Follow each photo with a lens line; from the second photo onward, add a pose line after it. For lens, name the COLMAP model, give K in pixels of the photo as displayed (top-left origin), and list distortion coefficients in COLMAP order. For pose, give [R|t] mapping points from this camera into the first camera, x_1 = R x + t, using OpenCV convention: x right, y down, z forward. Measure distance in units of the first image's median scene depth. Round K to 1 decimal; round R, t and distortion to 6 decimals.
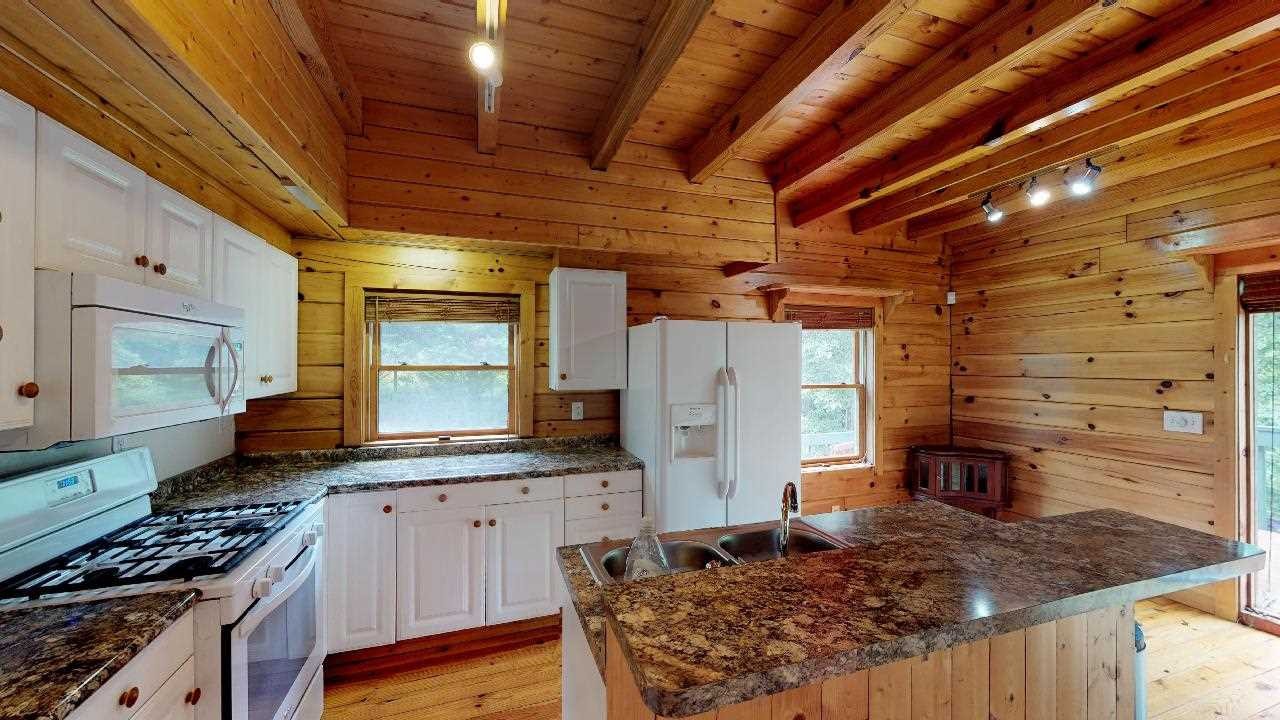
lens RADIAL K [[457.8, 0, 646.7], [0, 457.8, 360.1], [0, 0, 1]] dist [-0.000732, 0.000191]
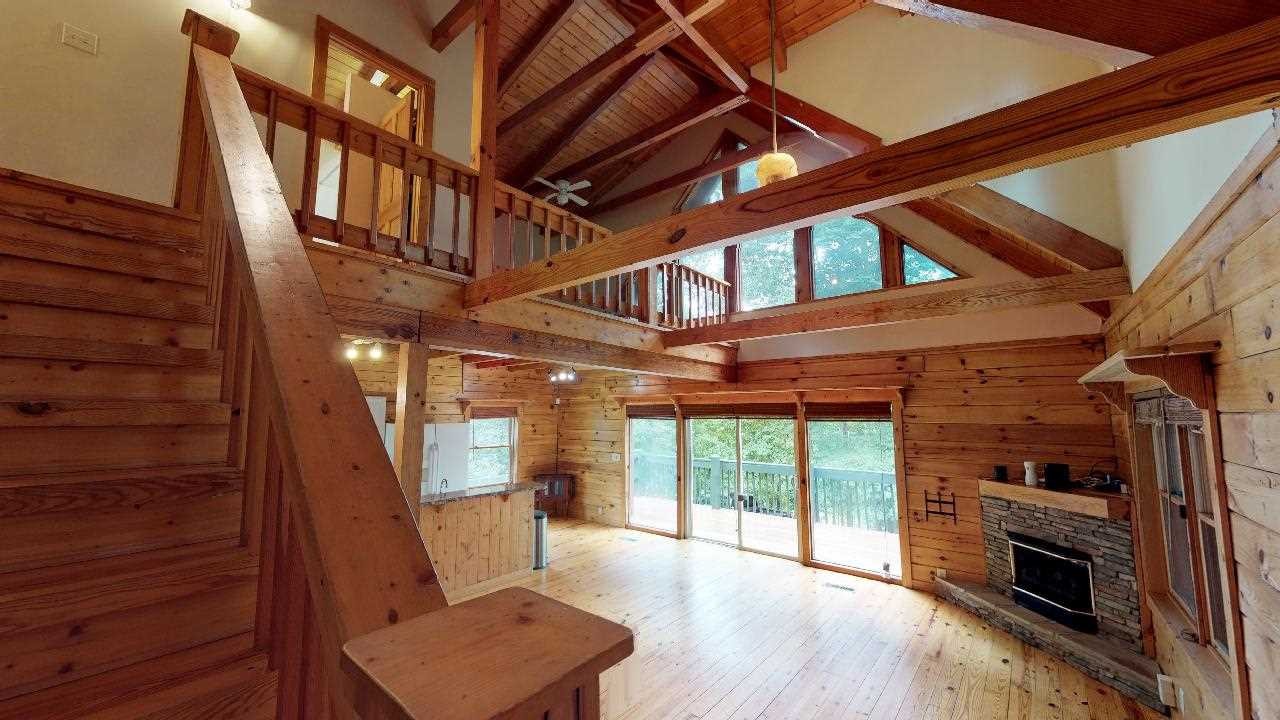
lens RADIAL K [[457.8, 0, 636.4], [0, 457.8, 362.3], [0, 0, 1]] dist [-0.000732, 0.000191]
pose [[0.858165, 0.057527, 0.510140, -0.122353], [-0.004046, 0.994429, -0.105333, -0.117707], [-0.513358, 0.088329, 0.853617, -1.211909]]
